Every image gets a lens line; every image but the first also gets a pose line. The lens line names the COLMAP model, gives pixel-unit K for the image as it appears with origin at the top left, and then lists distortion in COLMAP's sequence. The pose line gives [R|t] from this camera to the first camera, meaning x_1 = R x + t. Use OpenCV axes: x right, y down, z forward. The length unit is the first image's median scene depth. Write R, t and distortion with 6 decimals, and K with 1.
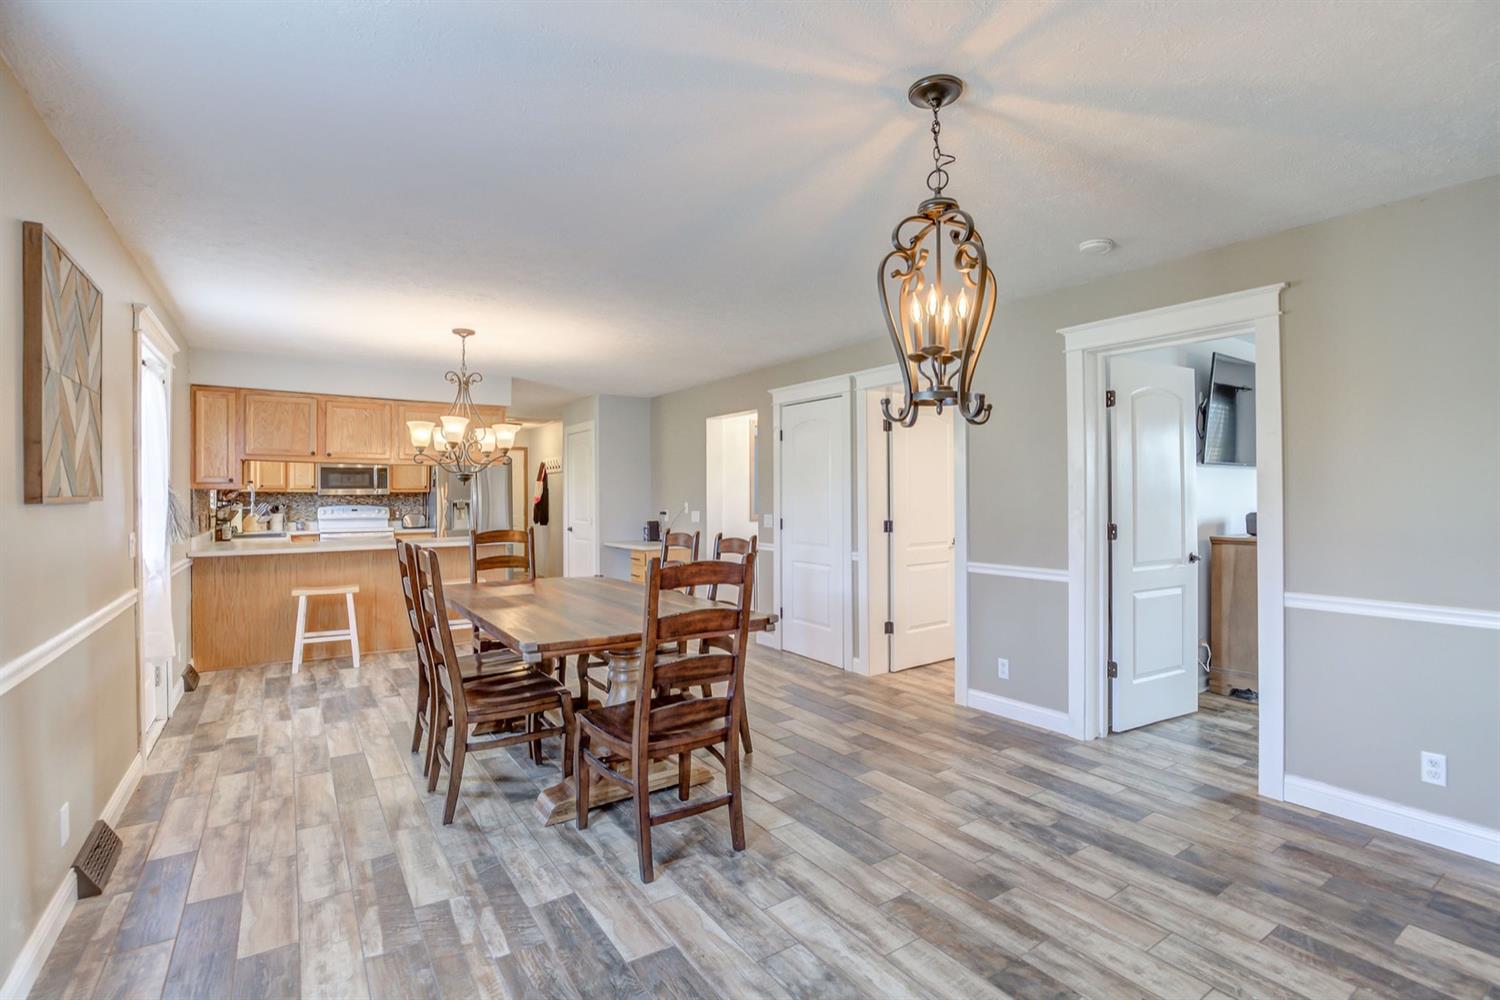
lens RADIAL K [[694.4, 0, 766.5], [0, 694.4, 491.1], [0, 0, 1]] dist [-0.026585, 0.001347]
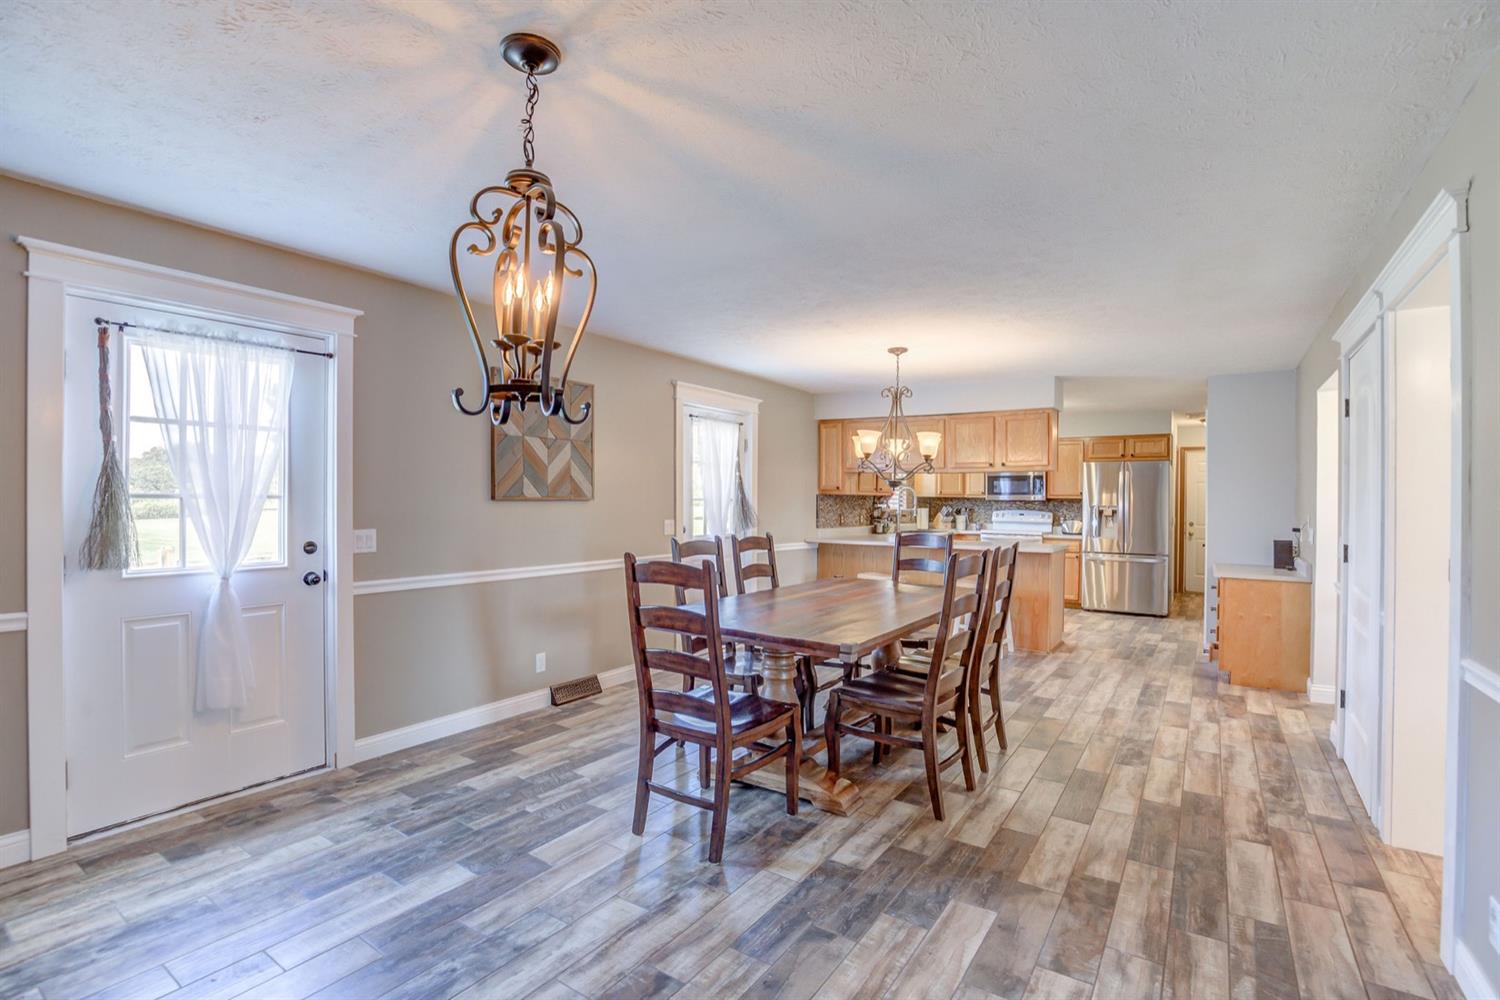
lens RADIAL K [[691.3, 0, 751.4], [0, 691.3, 503.6], [0, 0, 1]] dist [-0.025360, 0.000346]
pose [[0.363161, 0.012127, -0.931647, 0.789953], [-0.004059, 0.999926, 0.011434, -0.000284], [0.931718, -0.000370, 0.363183, 0.622305]]
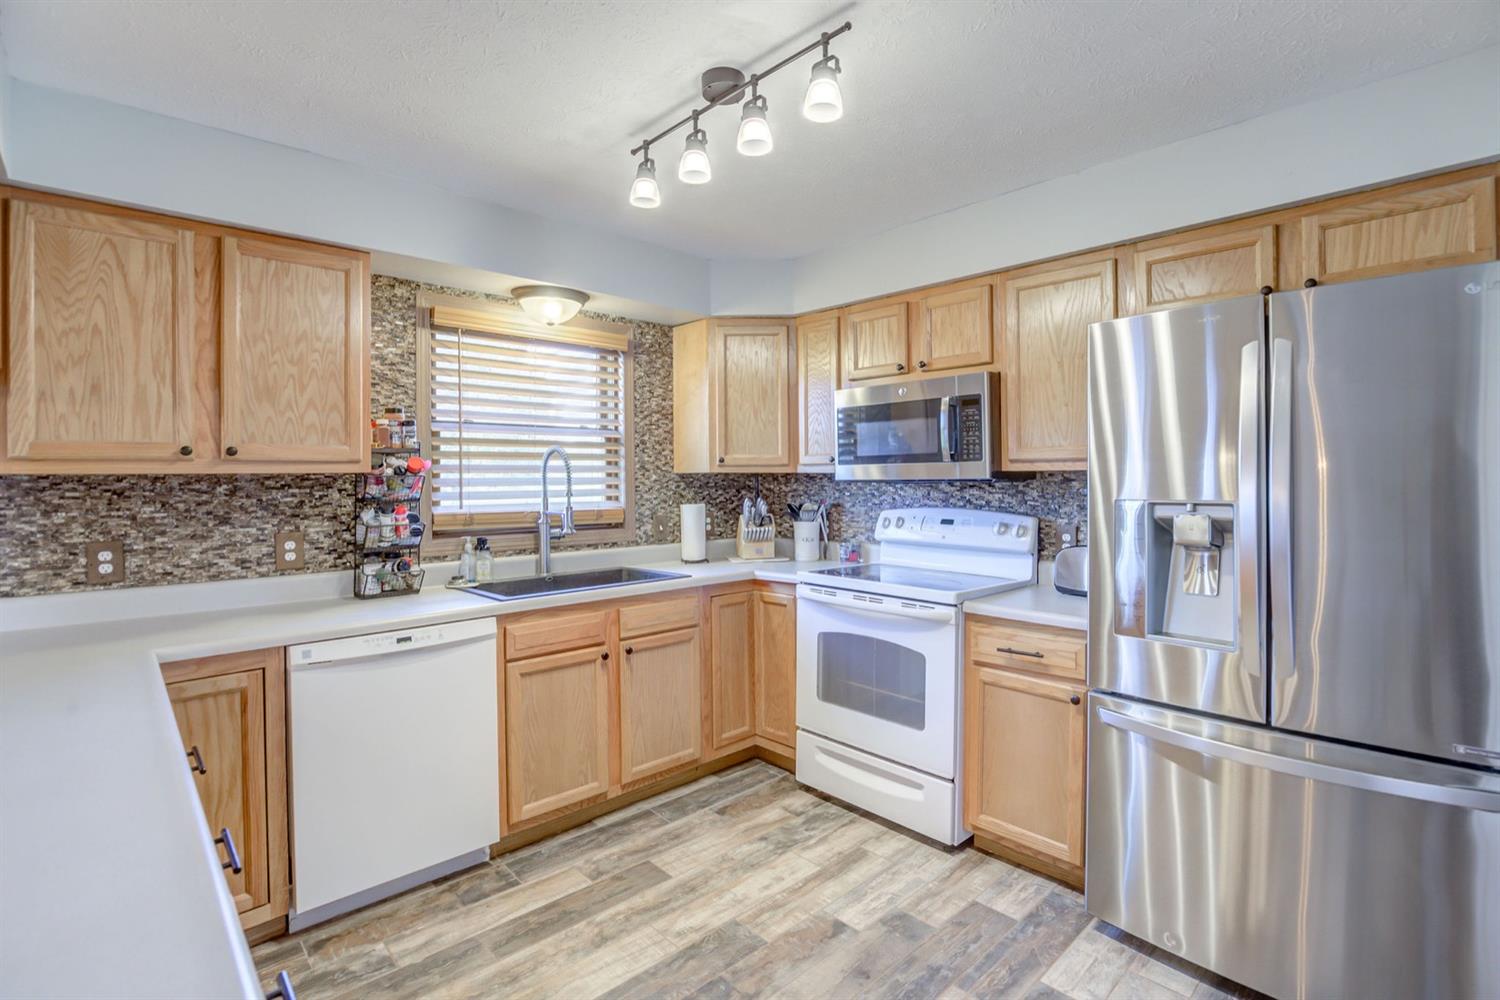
lens RADIAL K [[720.0, 0, 756.3], [0, 720.0, 484.0], [0, 0, 1]] dist [0.019484, 0.000084]
pose [[0.150932, 0.008850, -0.988504, -0.720779], [0.007754, 0.999919, 0.010137, 0.009885], [0.988514, -0.009194, 0.150851, 2.551772]]
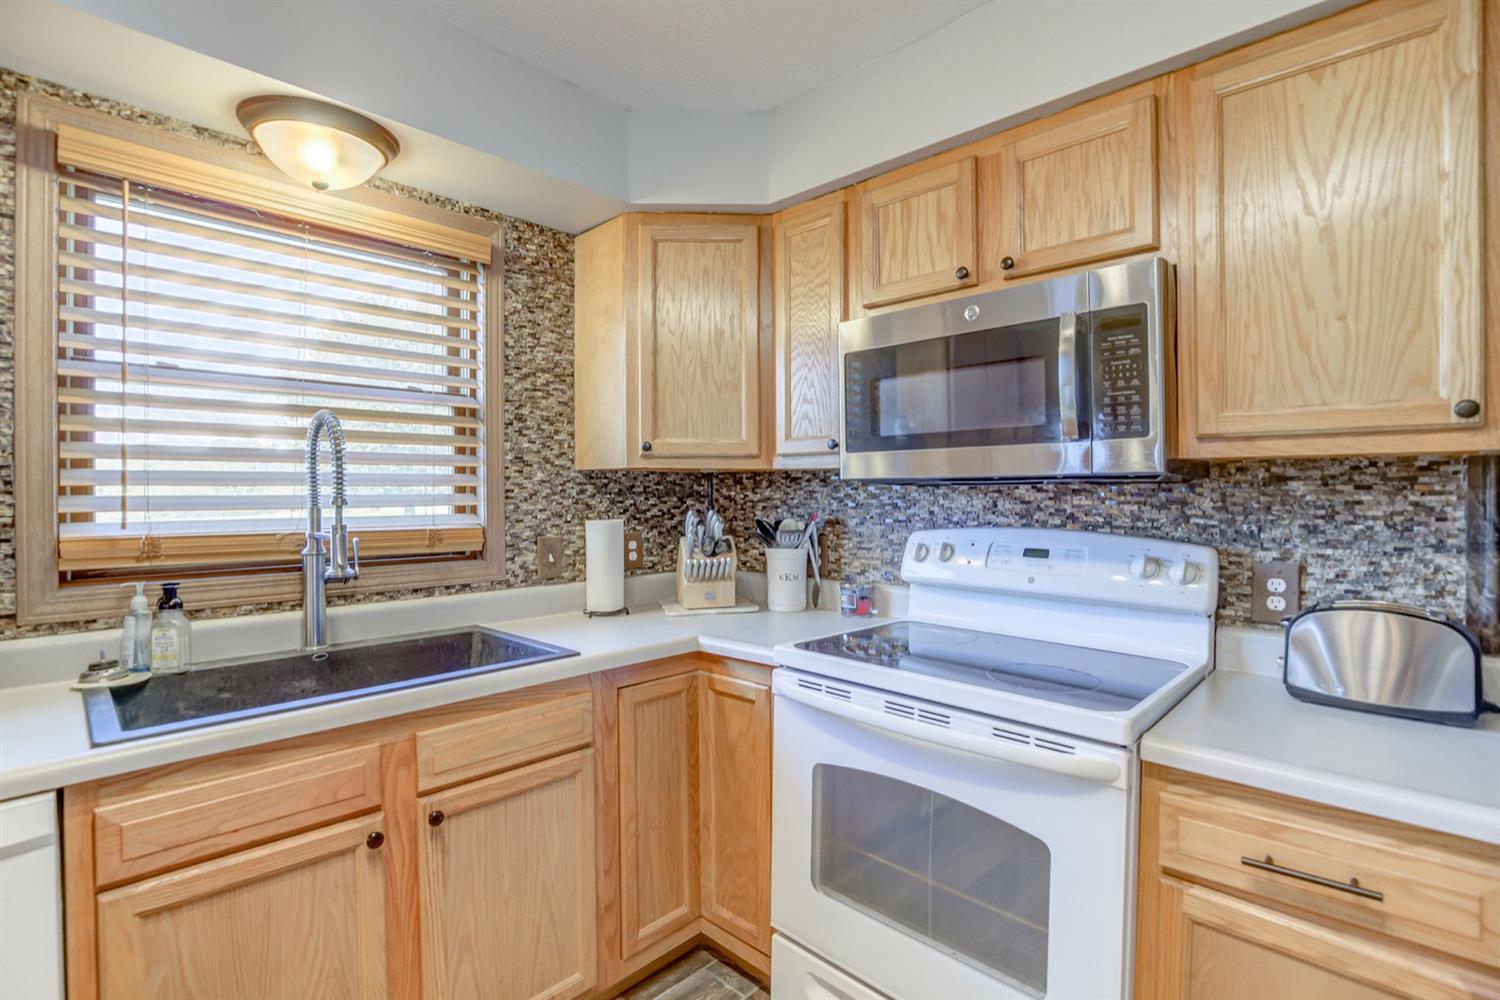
lens RADIAL K [[691.3, 0, 751.4], [0, 691.3, 503.6], [0, 0, 1]] dist [-0.025360, 0.000346]
pose [[0.190301, 0.017346, -0.981573, -1.244751], [0.002655, 0.999831, 0.018184, 0.027058], [0.981722, -0.006067, 0.190223, 2.651549]]
